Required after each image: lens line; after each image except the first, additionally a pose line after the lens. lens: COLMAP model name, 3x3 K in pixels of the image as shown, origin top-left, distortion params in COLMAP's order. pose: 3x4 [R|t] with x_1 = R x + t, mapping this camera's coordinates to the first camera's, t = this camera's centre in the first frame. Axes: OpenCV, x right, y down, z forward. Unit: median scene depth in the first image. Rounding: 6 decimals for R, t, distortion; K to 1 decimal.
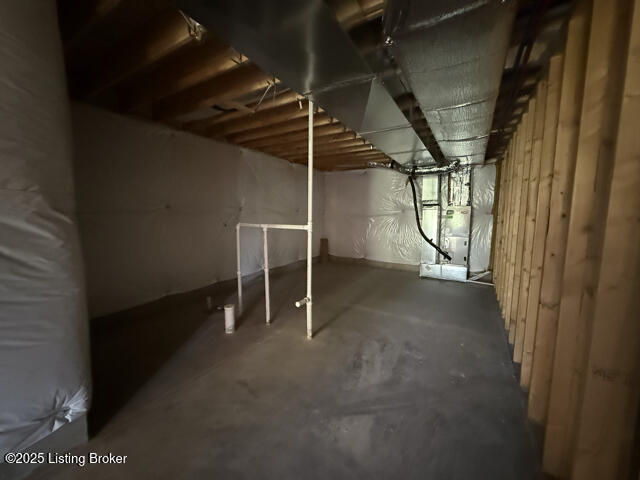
lens RADIAL K [[252.2, 0, 320.0], [0, 252.2, 240.0], [0, 0, 1]] dist [0.001502, 0.000198]
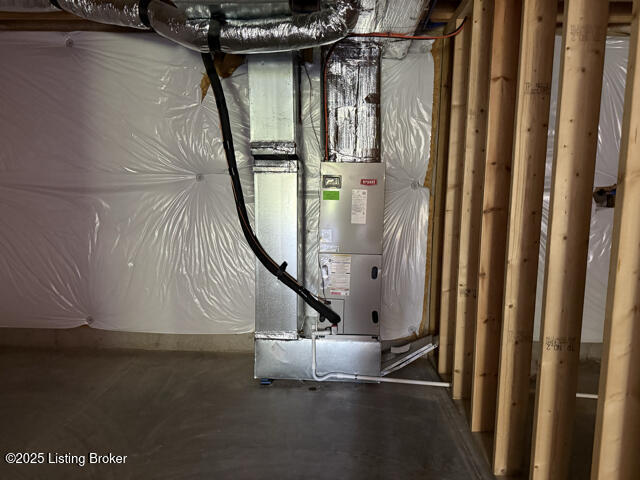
lens RADIAL K [[445.8, 0, 320.0], [0, 445.8, 240.0], [0, 0, 1]] dist [0.065776, -0.061526]
pose [[0.877470, -0.050721, 0.476943, 0.207700], [0.042164, 0.998700, 0.028635, -0.047331], [-0.477775, -0.005016, 0.878468, 0.465501]]
